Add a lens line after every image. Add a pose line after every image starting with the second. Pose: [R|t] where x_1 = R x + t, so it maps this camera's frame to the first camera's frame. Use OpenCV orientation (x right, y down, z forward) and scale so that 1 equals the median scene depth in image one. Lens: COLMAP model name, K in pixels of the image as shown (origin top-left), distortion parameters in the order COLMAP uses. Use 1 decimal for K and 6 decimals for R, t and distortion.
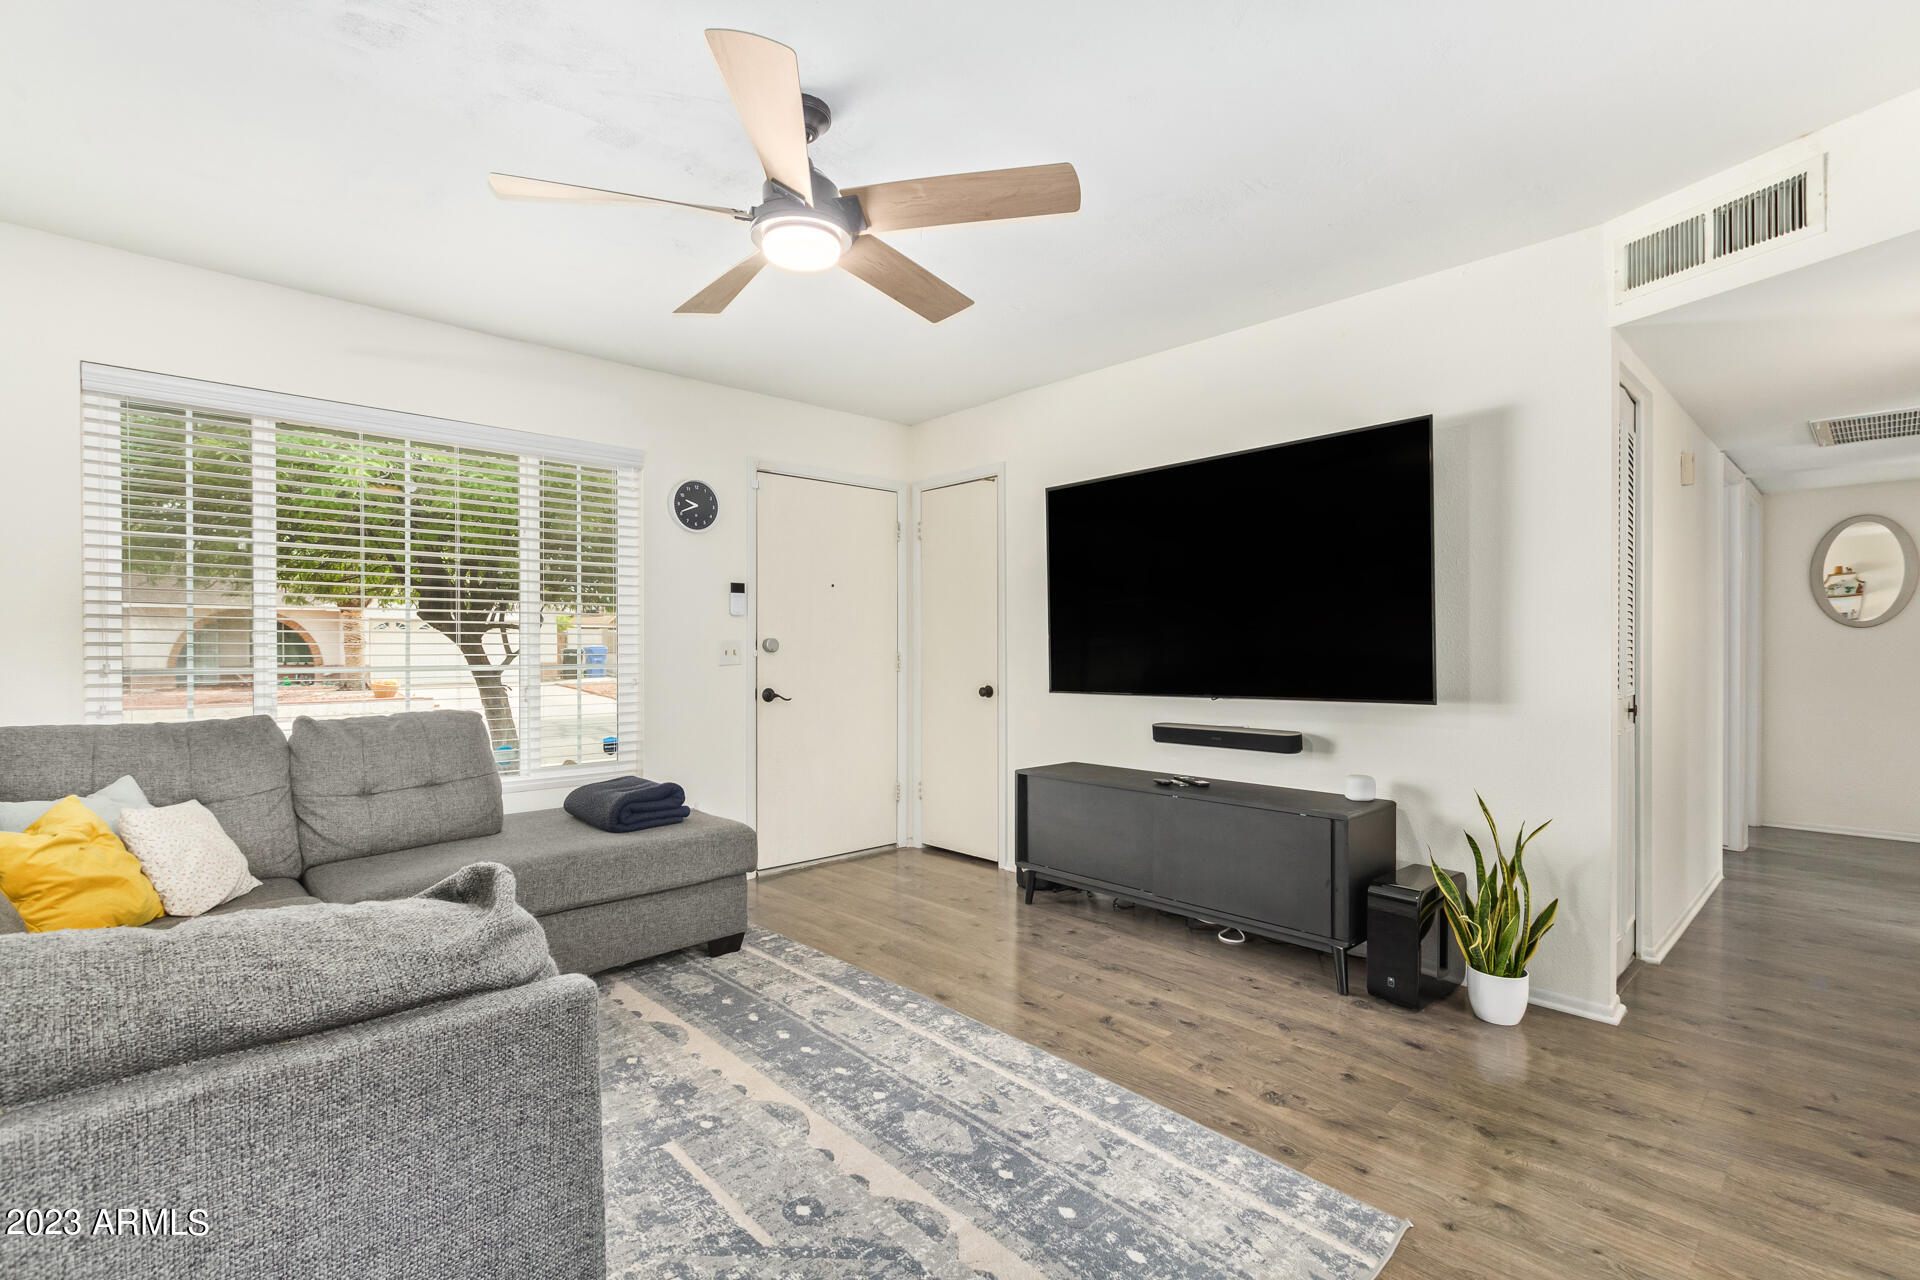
lens RADIAL K [[885.0, 0, 958.0], [0, 885.0, 648.5], [0, 0, 1]] dist [0.012164, -0.005539]
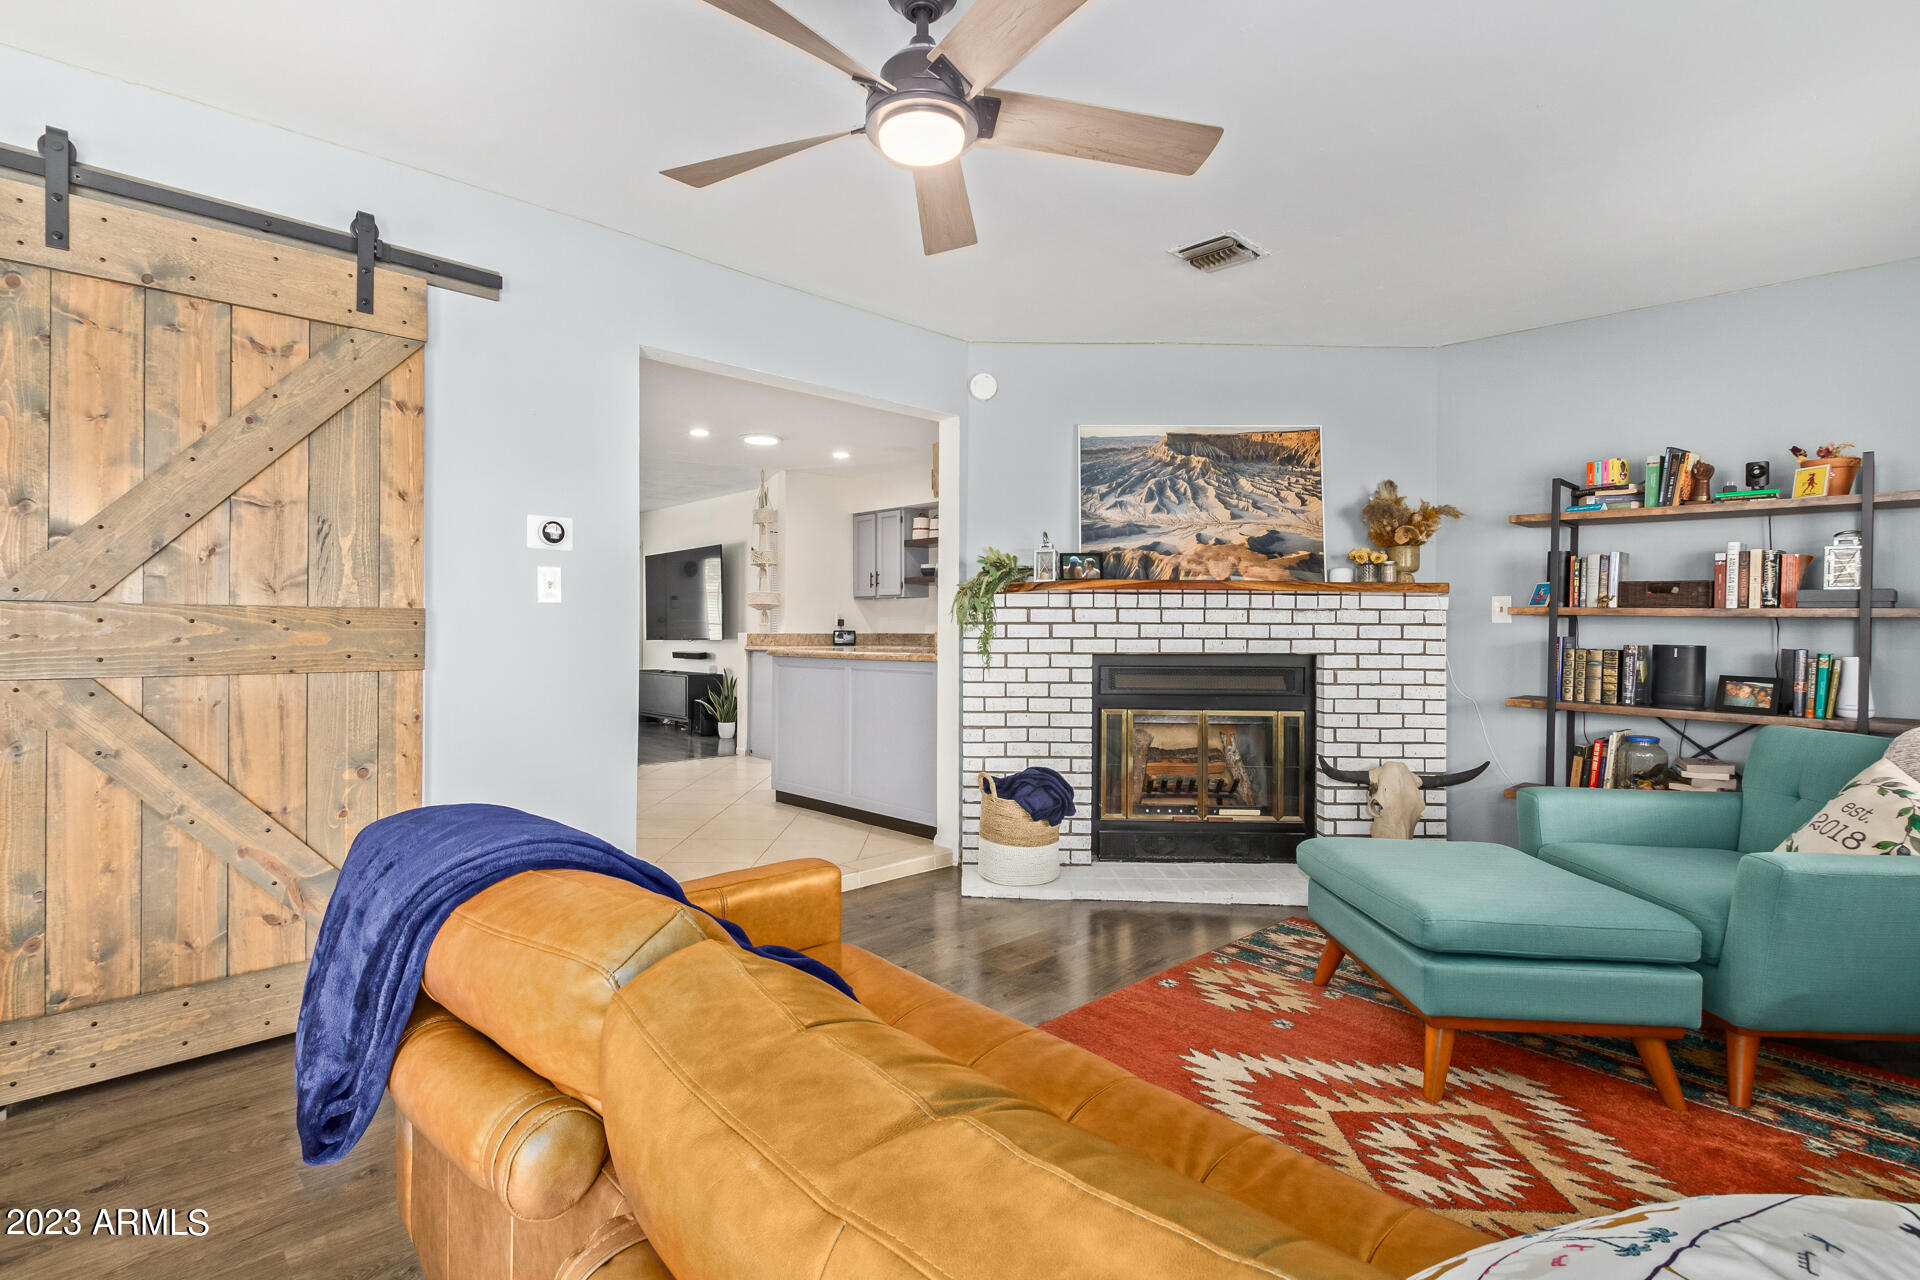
lens RADIAL K [[919.2, 0, 939.3], [0, 919.2, 626.6], [0, 0, 1]] dist [-0.001243, -0.000149]
pose [[0.999970, 0.007619, -0.000986, 1.392979], [-0.007629, 0.999914, -0.010670, 0.049907], [0.000905, 0.010678, 0.999943, -2.308789]]
